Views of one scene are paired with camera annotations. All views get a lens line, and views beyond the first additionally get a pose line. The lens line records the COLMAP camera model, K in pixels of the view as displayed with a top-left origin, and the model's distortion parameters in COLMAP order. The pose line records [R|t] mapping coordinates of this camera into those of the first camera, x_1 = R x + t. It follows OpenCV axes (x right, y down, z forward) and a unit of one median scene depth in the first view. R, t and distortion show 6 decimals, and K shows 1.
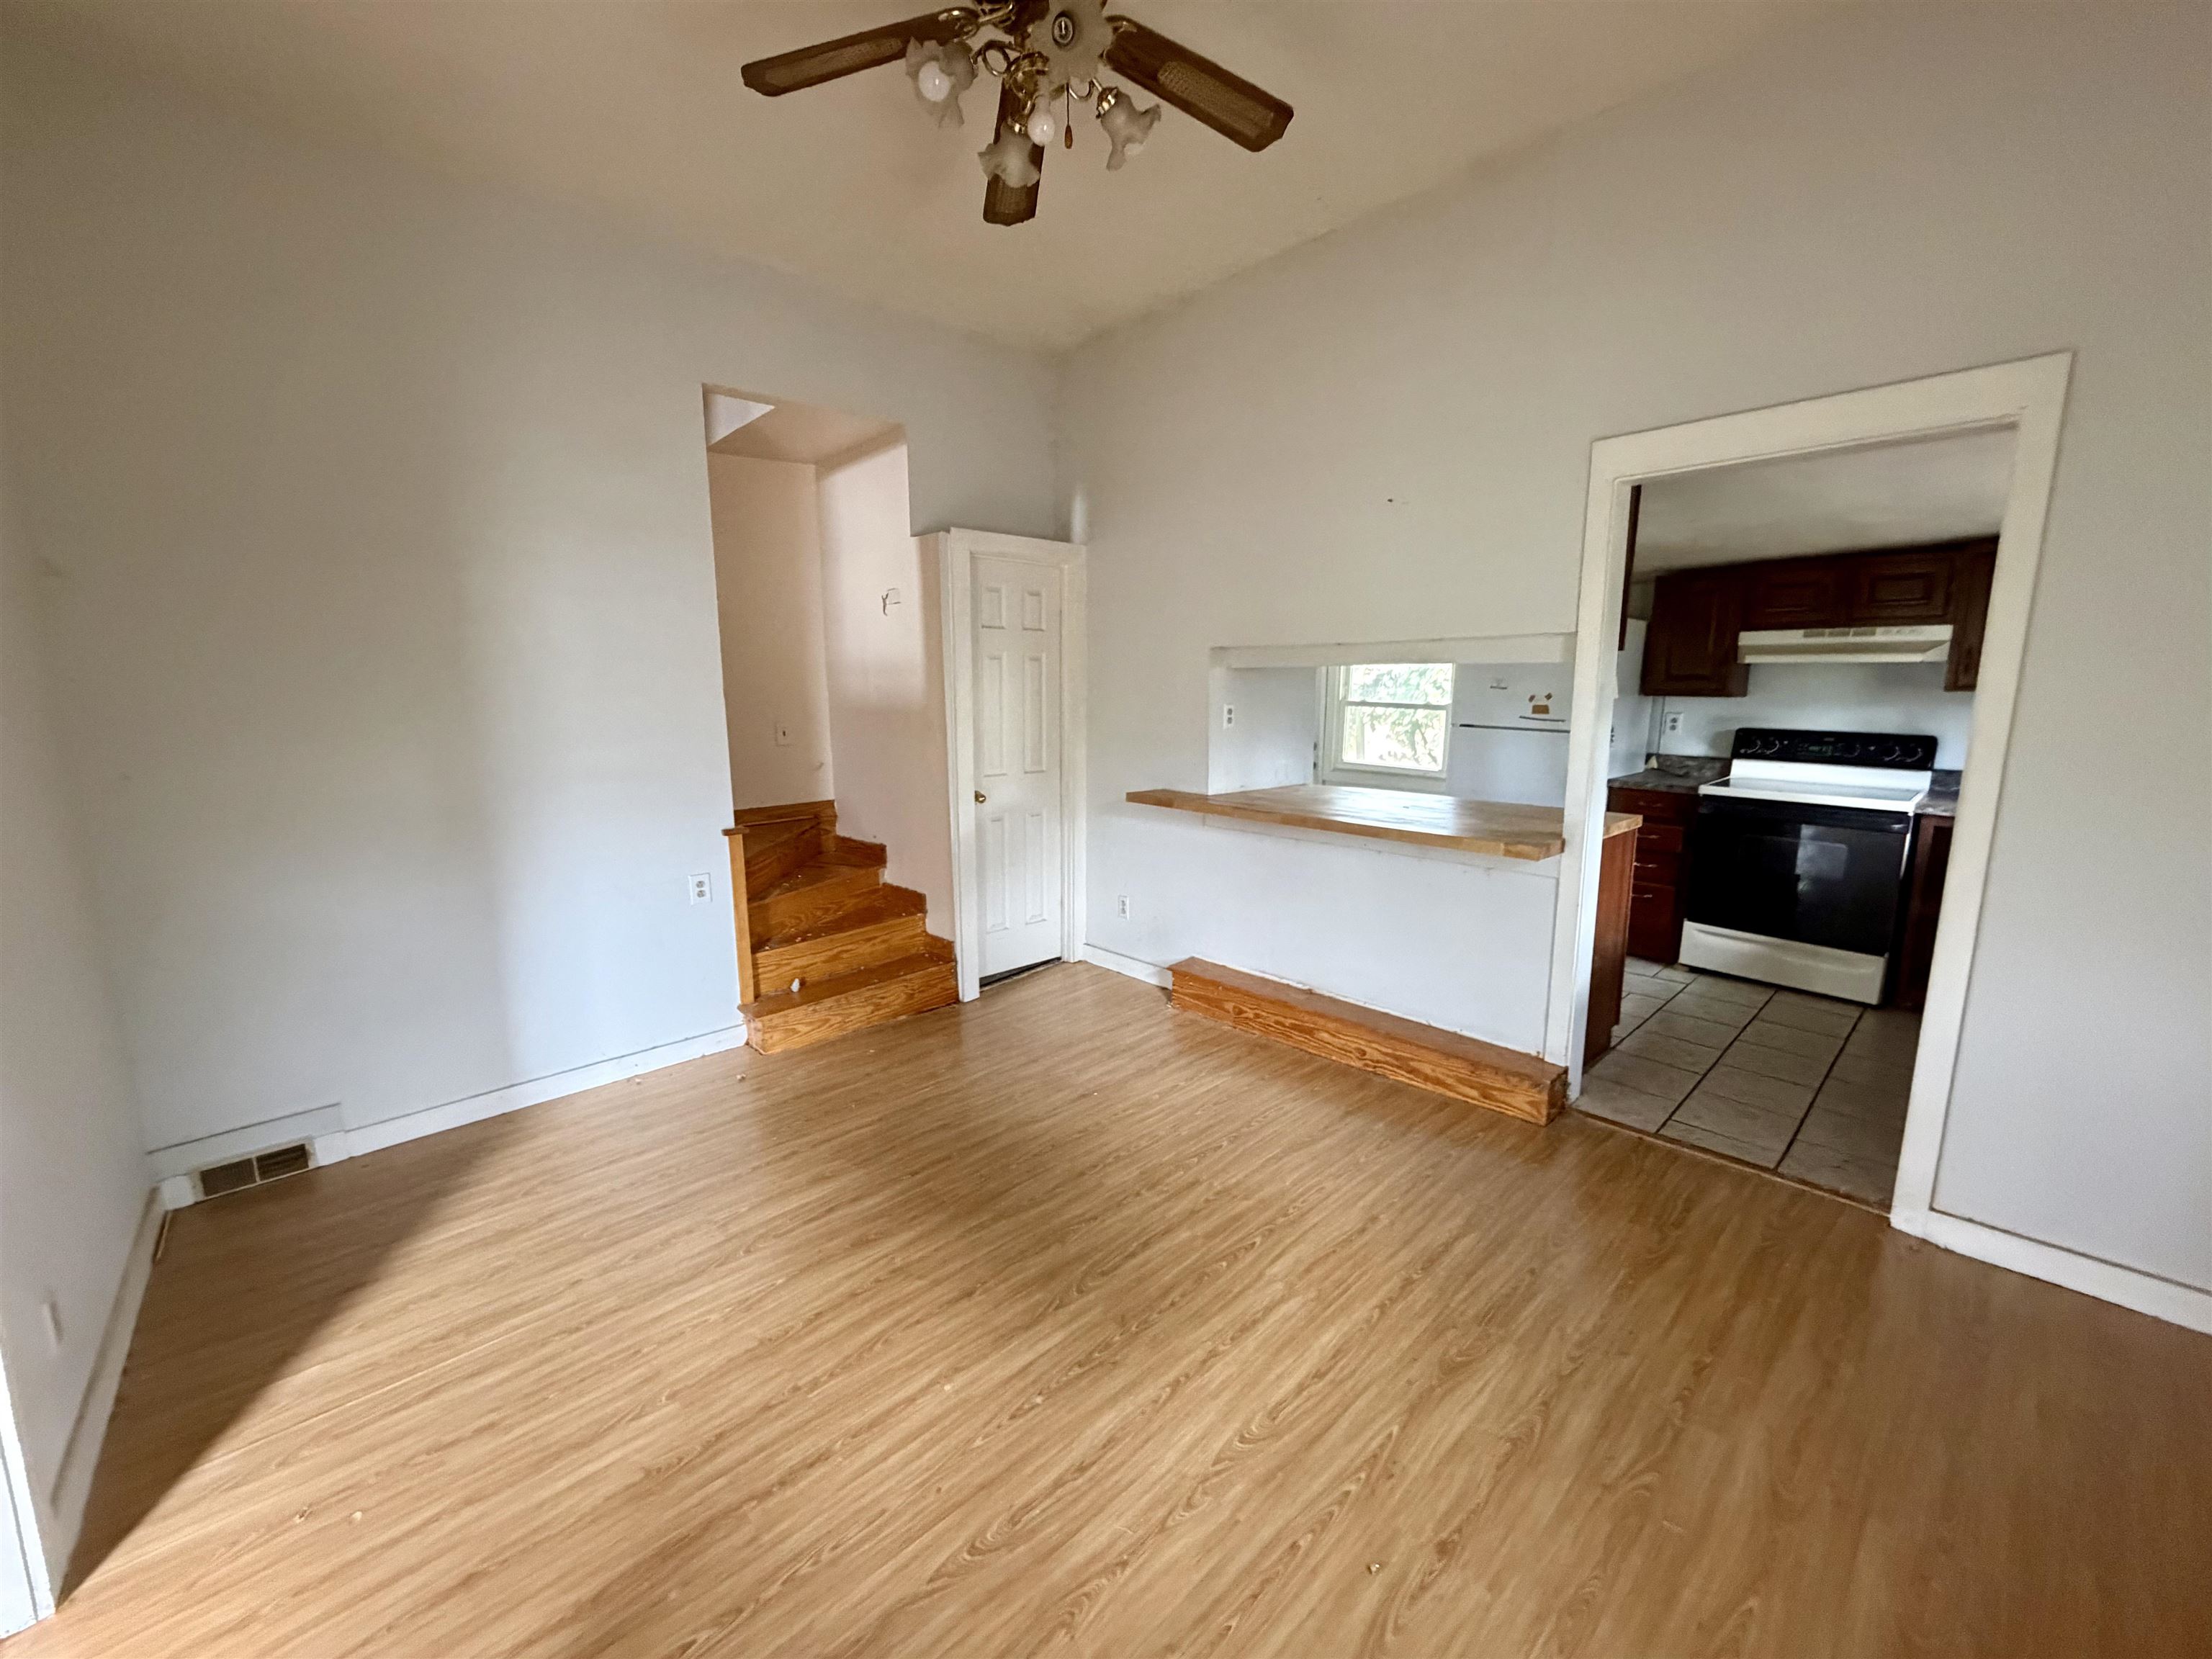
lens RADIAL K [[882.9, 0, 1106.0], [0, 882.9, 829.5], [0, 0, 1]] dist [0.002175, 0.000294]
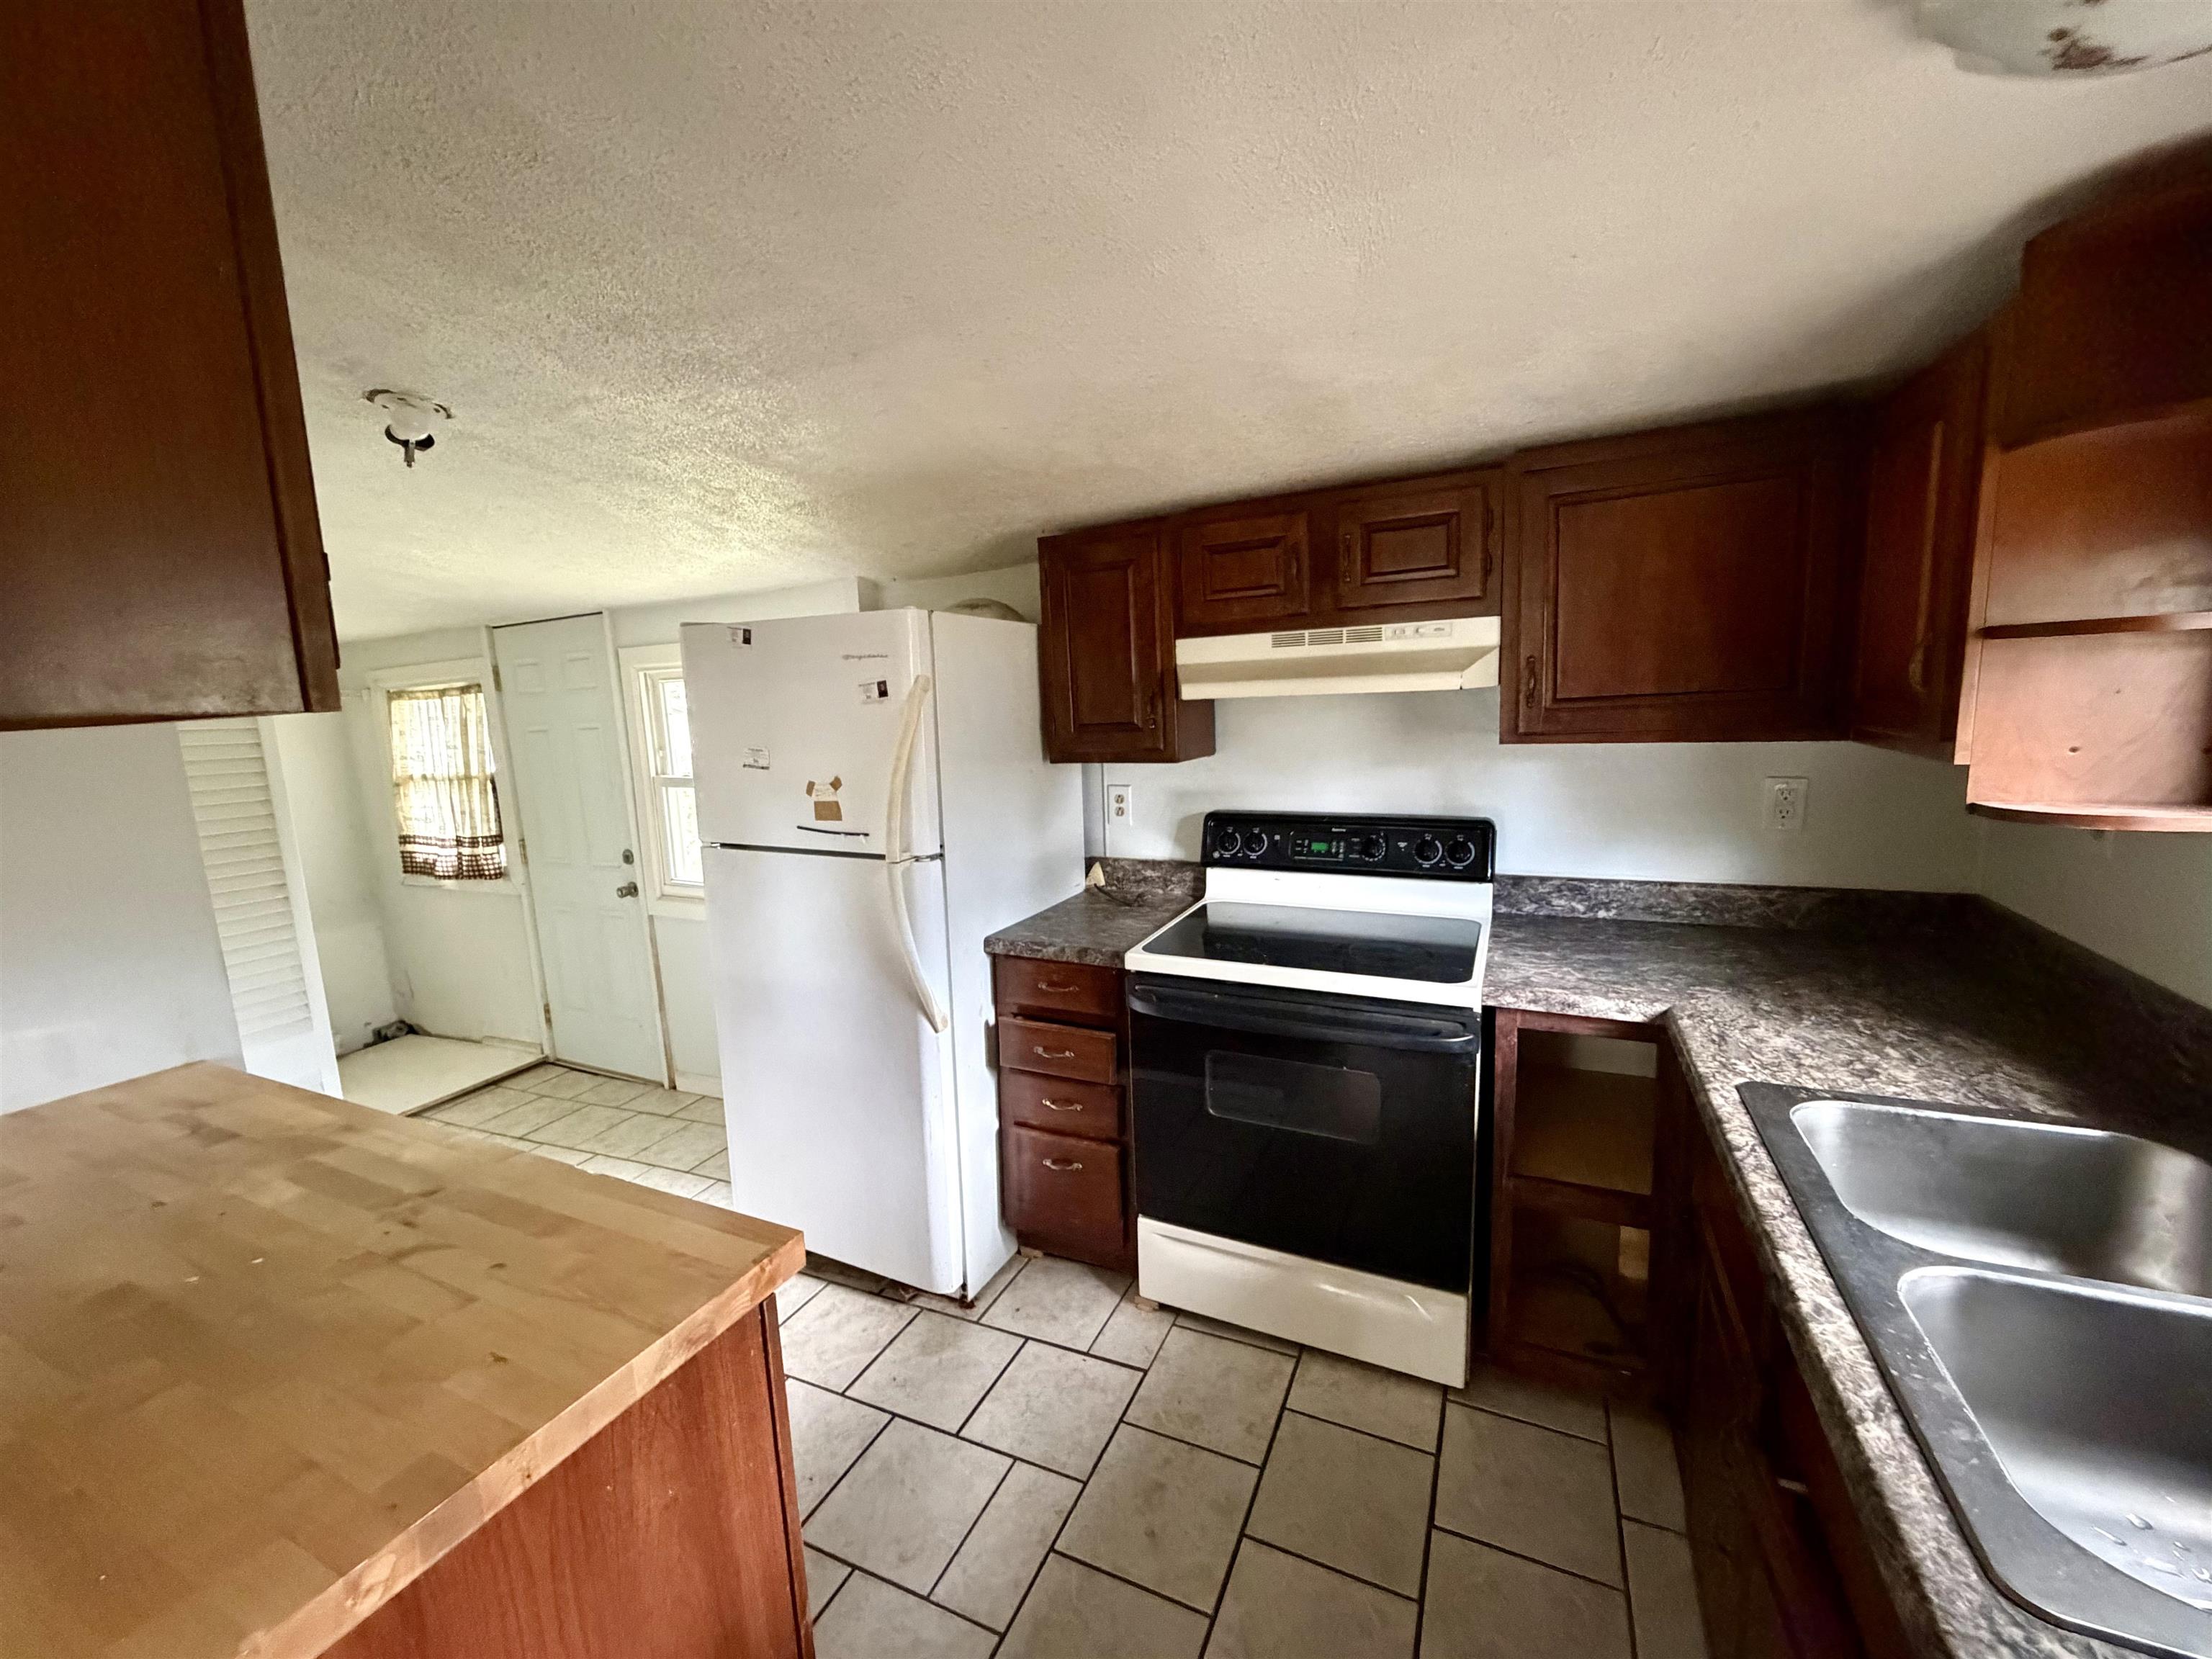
lens RADIAL K [[882.9, 0, 1106.0], [0, 882.9, 829.5], [0, 0, 1]] dist [0.002175, 0.000294]
pose [[0.927137, -0.093033, 0.362989, 0.473073], [0.104712, 0.994423, -0.012586, -0.108221], [-0.359794, 0.049678, 0.931708, 0.527364]]
